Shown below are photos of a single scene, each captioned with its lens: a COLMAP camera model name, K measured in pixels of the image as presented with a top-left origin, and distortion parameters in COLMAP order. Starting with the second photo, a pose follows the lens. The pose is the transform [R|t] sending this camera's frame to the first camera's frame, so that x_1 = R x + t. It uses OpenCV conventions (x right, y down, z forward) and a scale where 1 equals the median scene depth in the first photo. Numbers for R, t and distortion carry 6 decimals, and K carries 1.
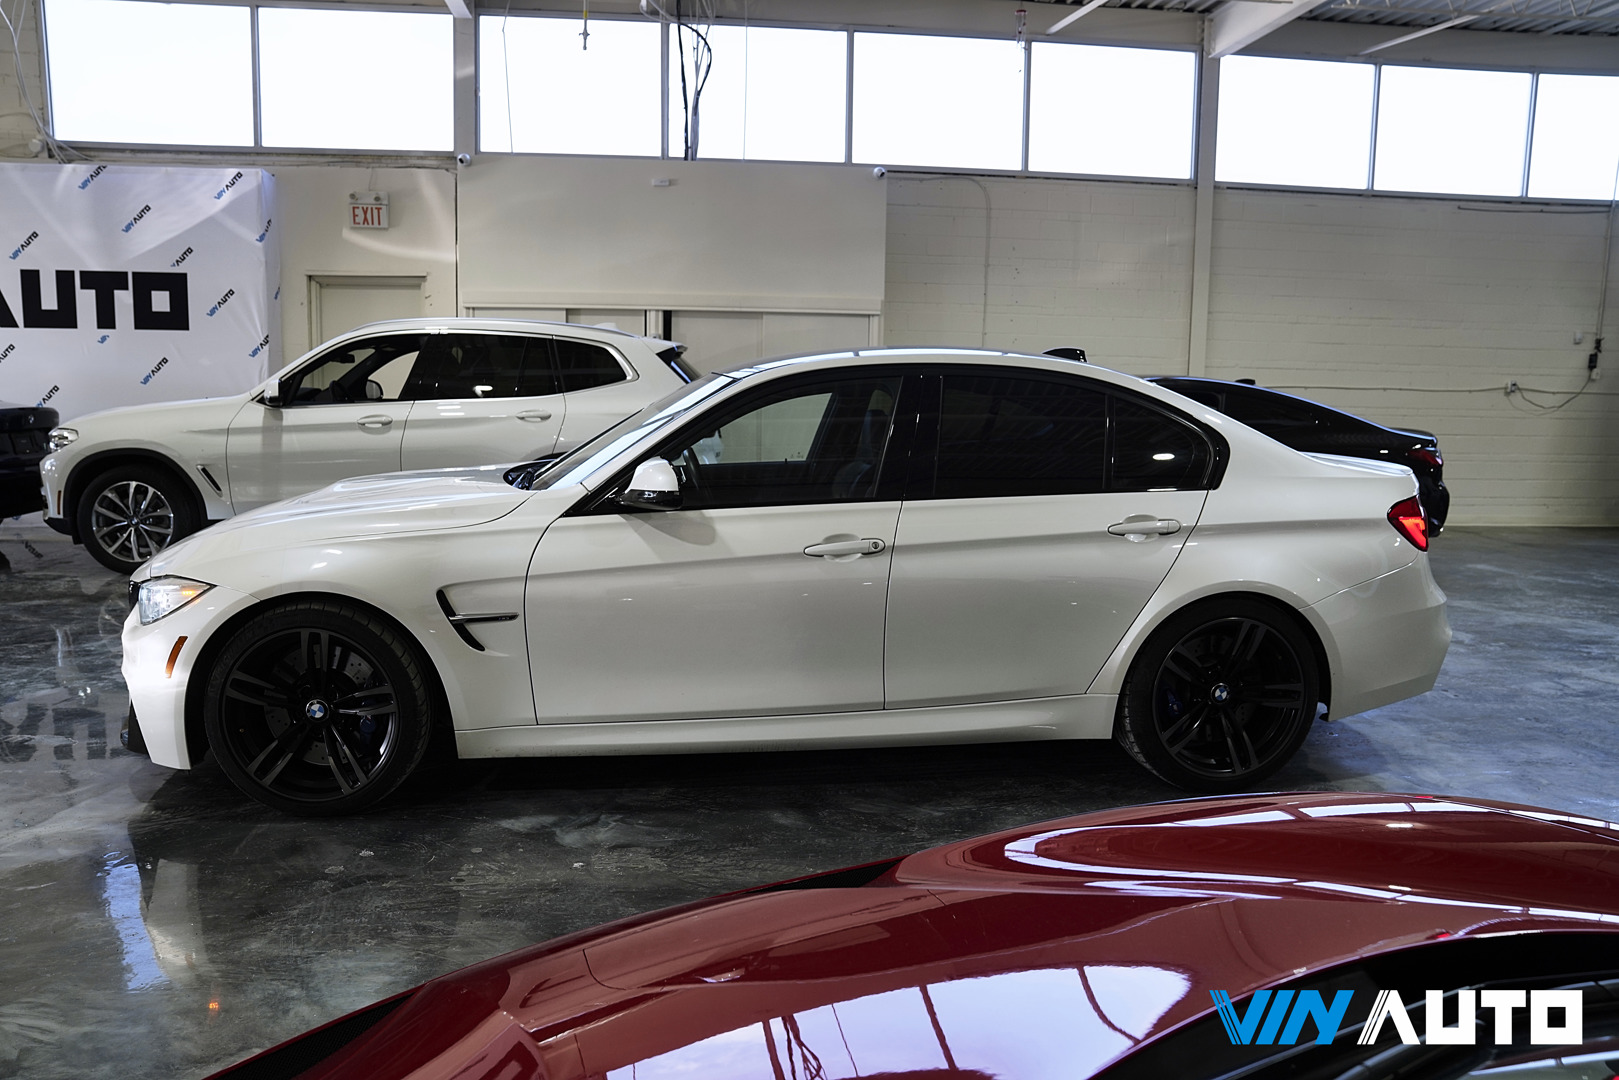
lens RADIAL K [[1205.8, 0, 812.5], [0, 1205.8, 532.1], [0, 0, 1]] dist [-0.024463, 0.014000]
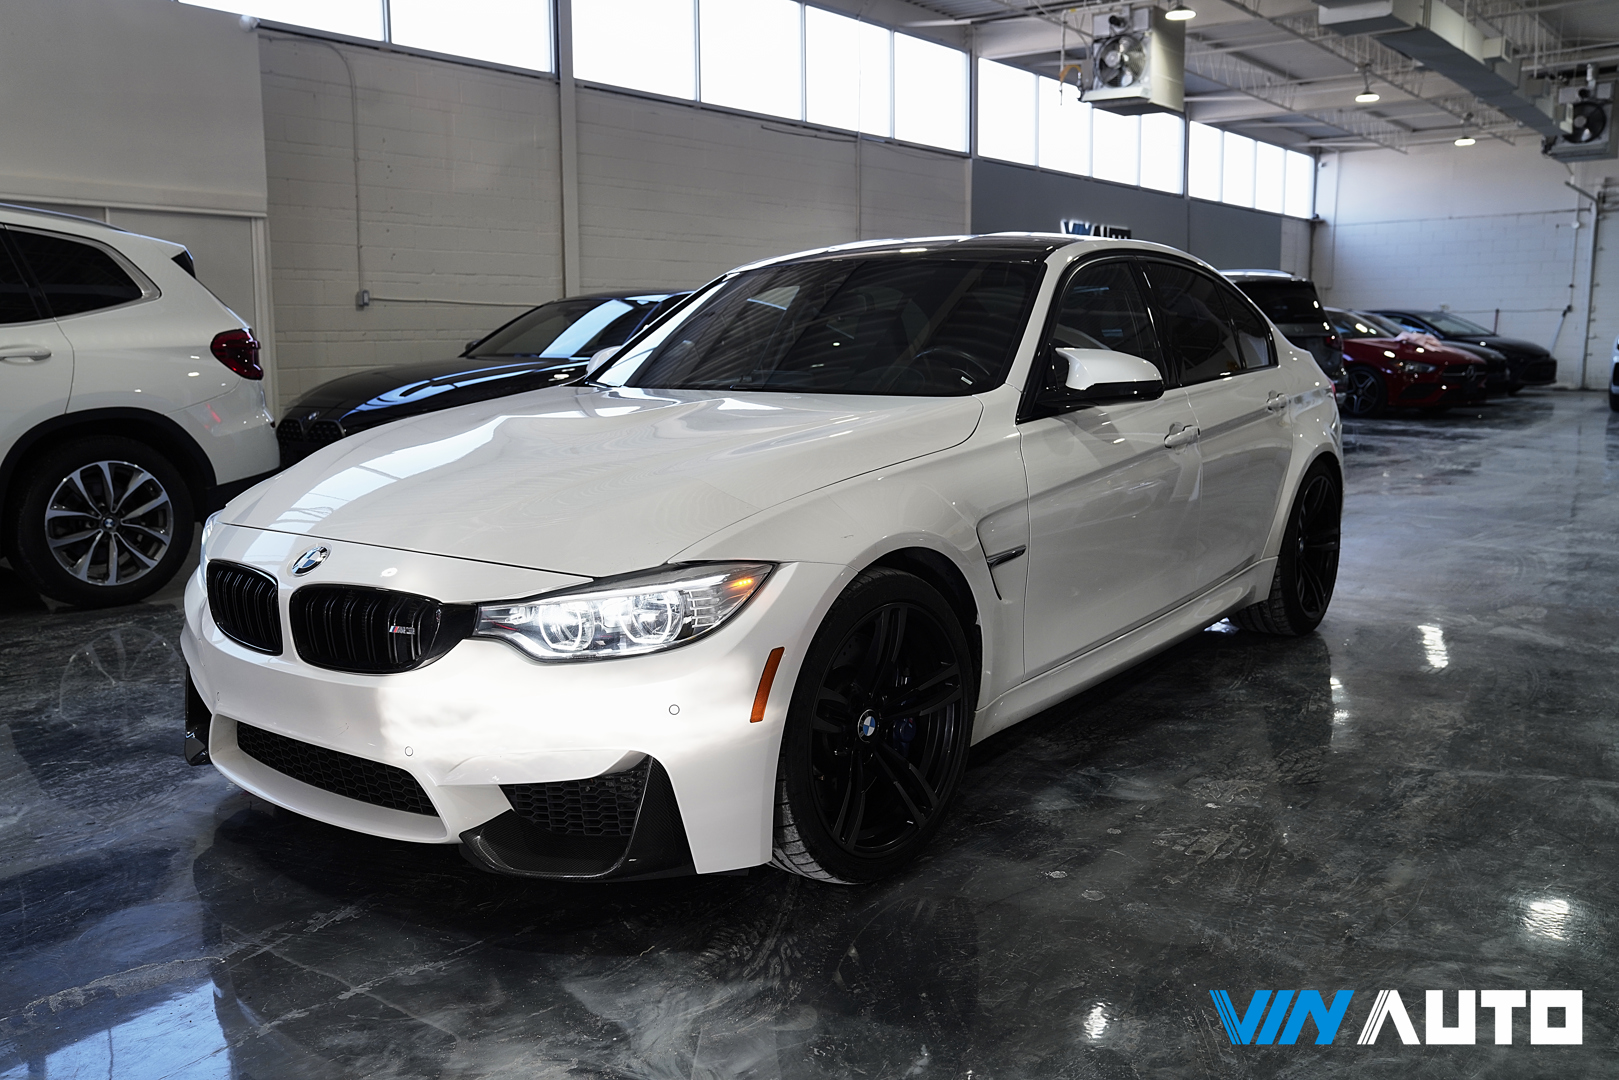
lens RADIAL K [[1401.8, 0, 798.3], [0, 1401.8, 551.4], [0, 0, 1]] dist [-0.025369, 0.048900]
pose [[0.682790, -0.143451, 0.716393, -0.468004], [0.121346, 0.989183, 0.082420, -0.010040], [-0.720467, 0.030656, 0.692811, 0.218999]]
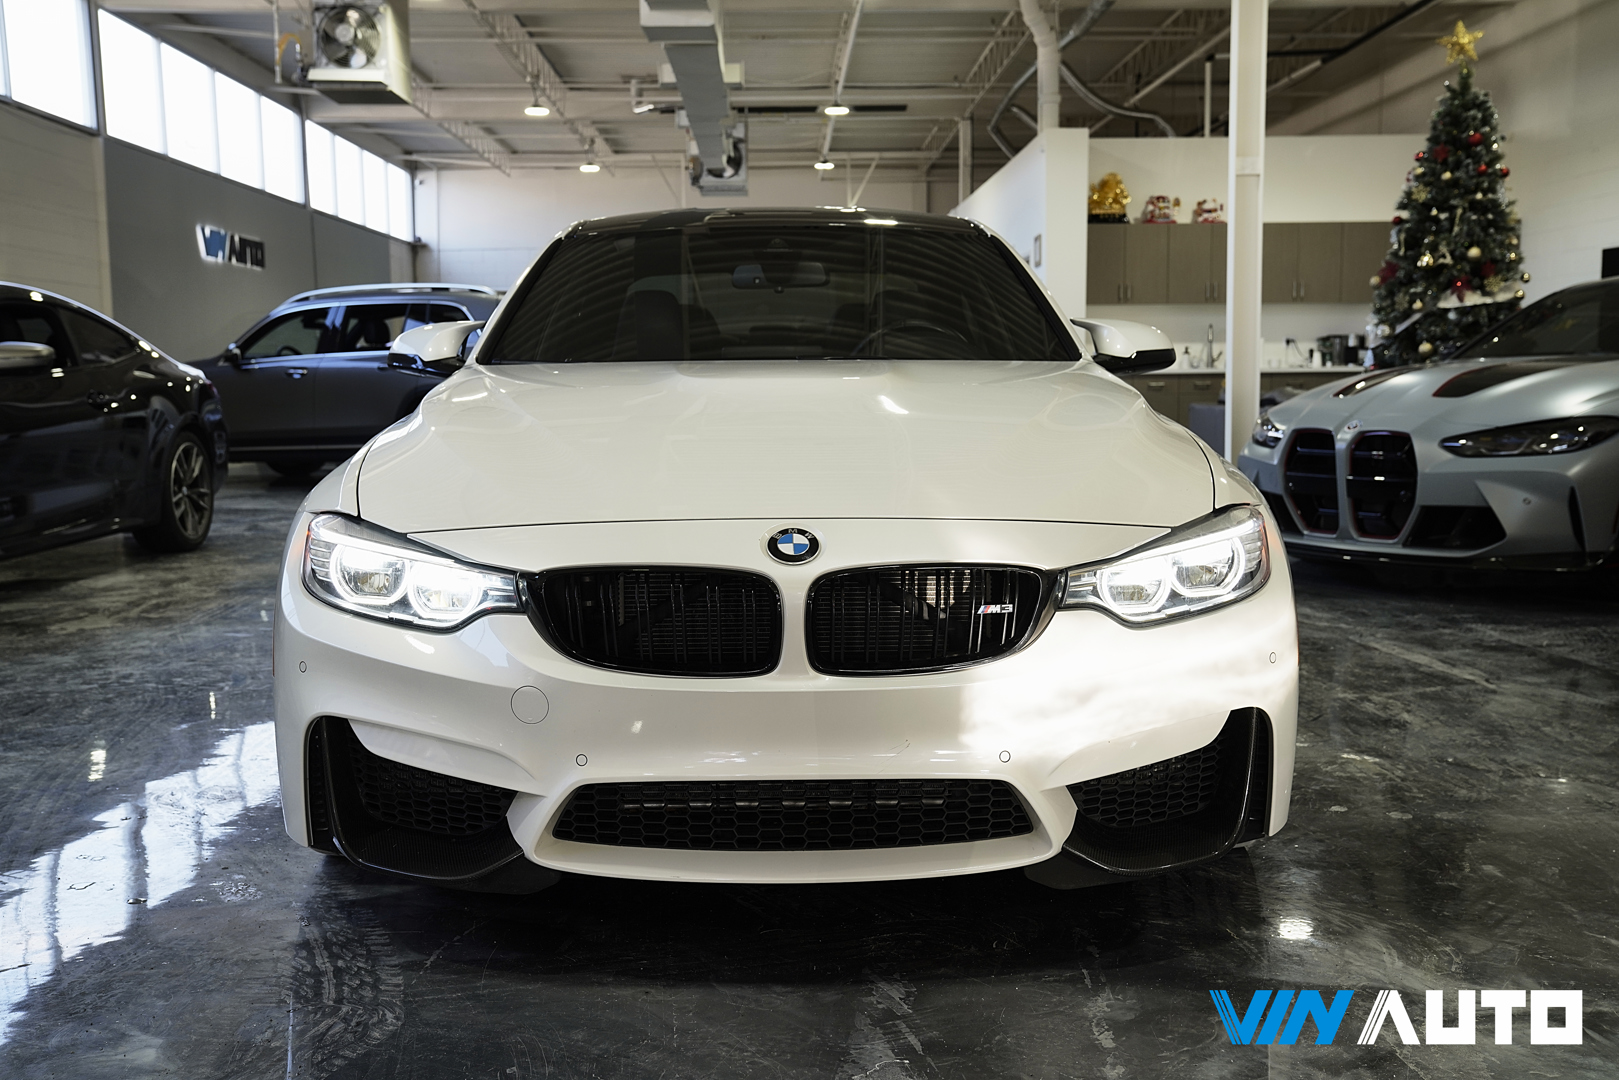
lens RADIAL K [[1658.0, 0, 798.8], [0, 1658.0, 549.6], [0, 0, 1]] dist [0.049482, 0.000000]
pose [[0.079793, -0.131637, 0.988081, -0.620419], [0.143813, 0.982392, 0.119265, -0.031355], [-0.986383, 0.132583, 0.097319, 0.523399]]
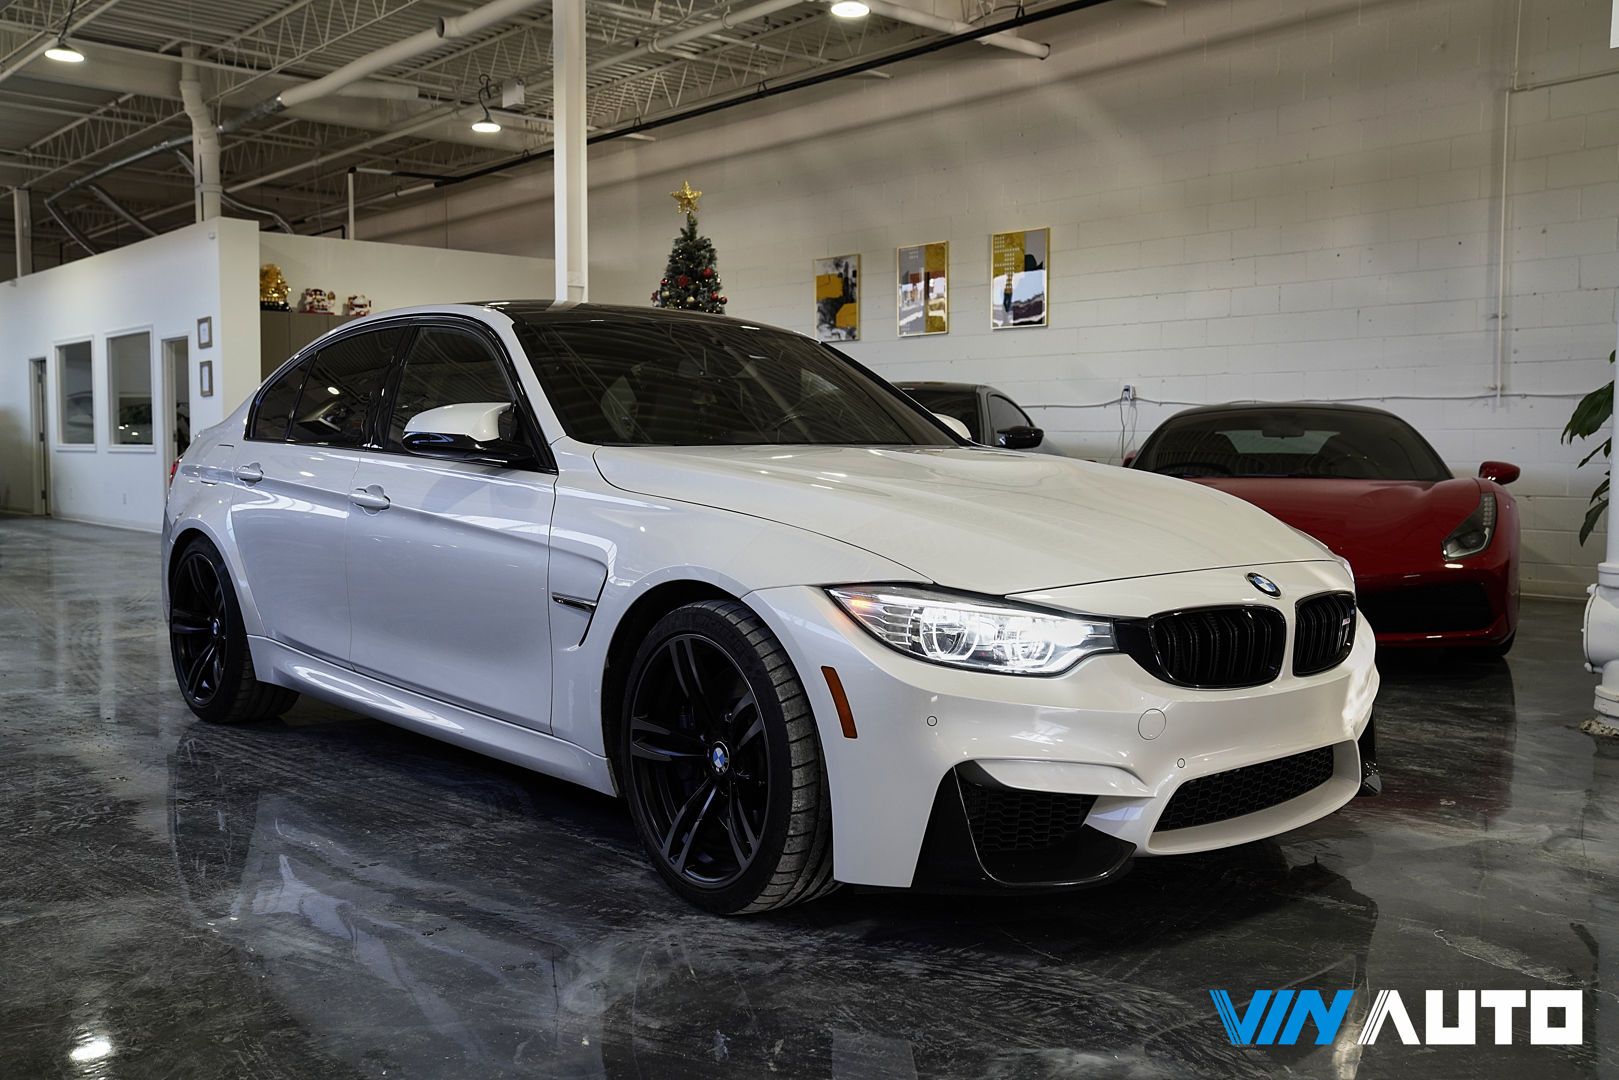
lens RADIAL K [[1501.0, 0, 812.7], [0, 1501.0, 541.4], [0, 0, 1]] dist [0.044106, 0.000000]
pose [[-0.585891, -0.076161, 0.806803, -0.552020], [0.098751, 0.981445, 0.164359, -0.082793], [-0.804351, 0.175969, -0.567498, 0.879144]]
